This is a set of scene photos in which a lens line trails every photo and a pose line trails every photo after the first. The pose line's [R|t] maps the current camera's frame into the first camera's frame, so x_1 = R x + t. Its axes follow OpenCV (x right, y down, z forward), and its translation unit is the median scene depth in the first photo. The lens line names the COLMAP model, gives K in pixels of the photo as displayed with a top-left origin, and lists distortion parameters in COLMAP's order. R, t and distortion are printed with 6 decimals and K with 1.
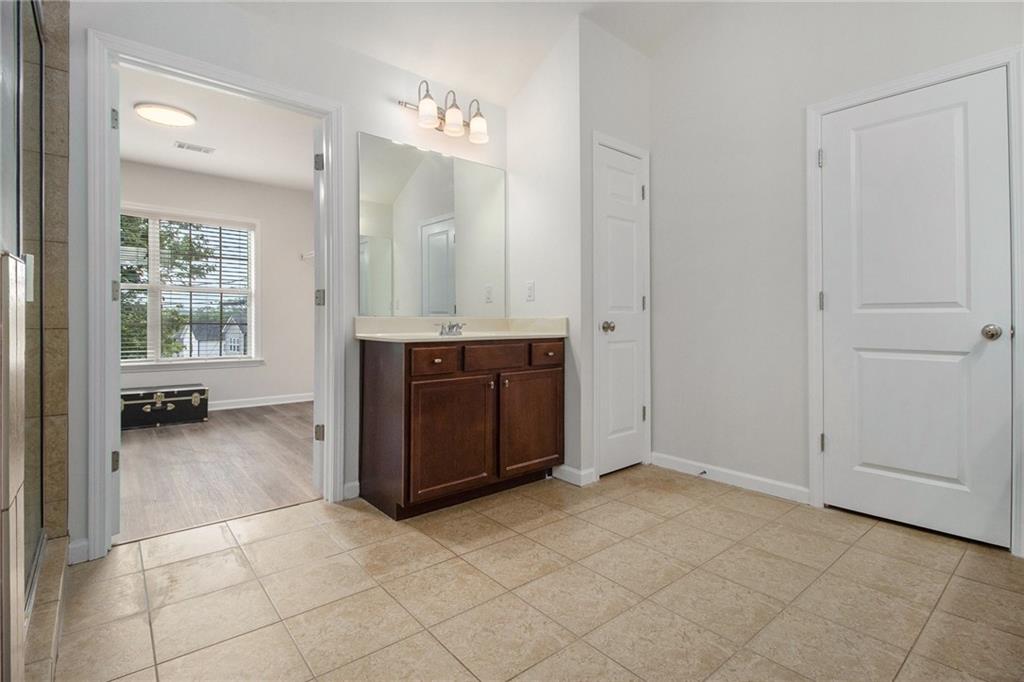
lens RADIAL K [[493.7, 0, 508.2], [0, 493.7, 335.3], [0, 0, 1]] dist [-0.008950, -0.000421]
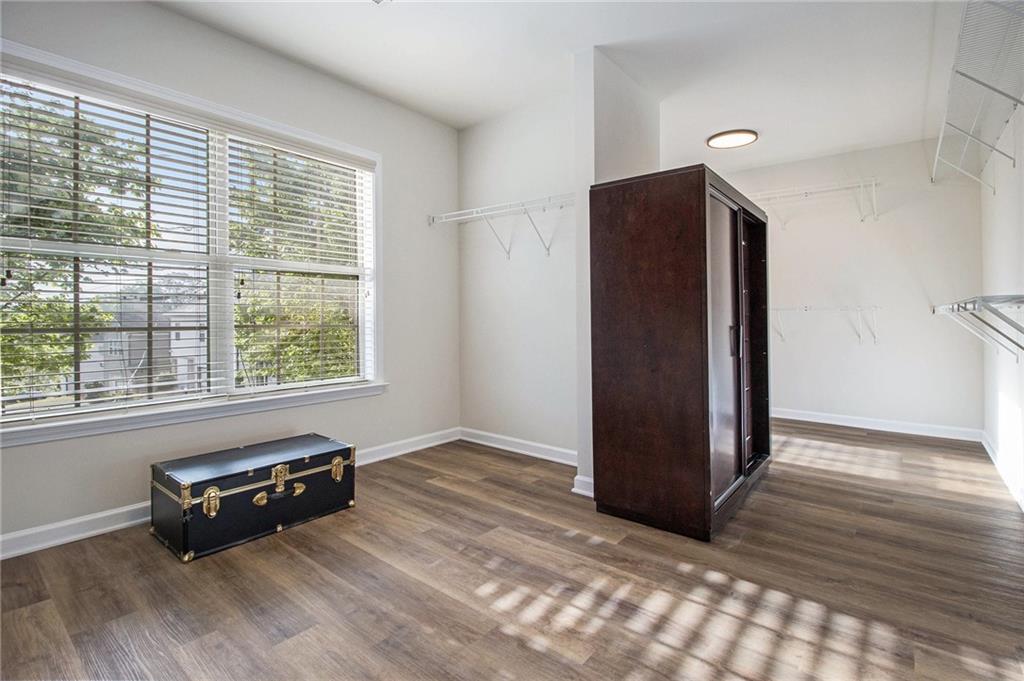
lens RADIAL K [[493.7, 0, 512.5], [0, 493.7, 331.2], [0, 0, 1]] dist [-0.008950, -0.000421]
pose [[0.981727, -0.017192, 0.189518, -0.546397], [0.017707, 0.999843, -0.001023, -0.014527], [-0.189470, 0.004360, 0.981877, 0.439183]]
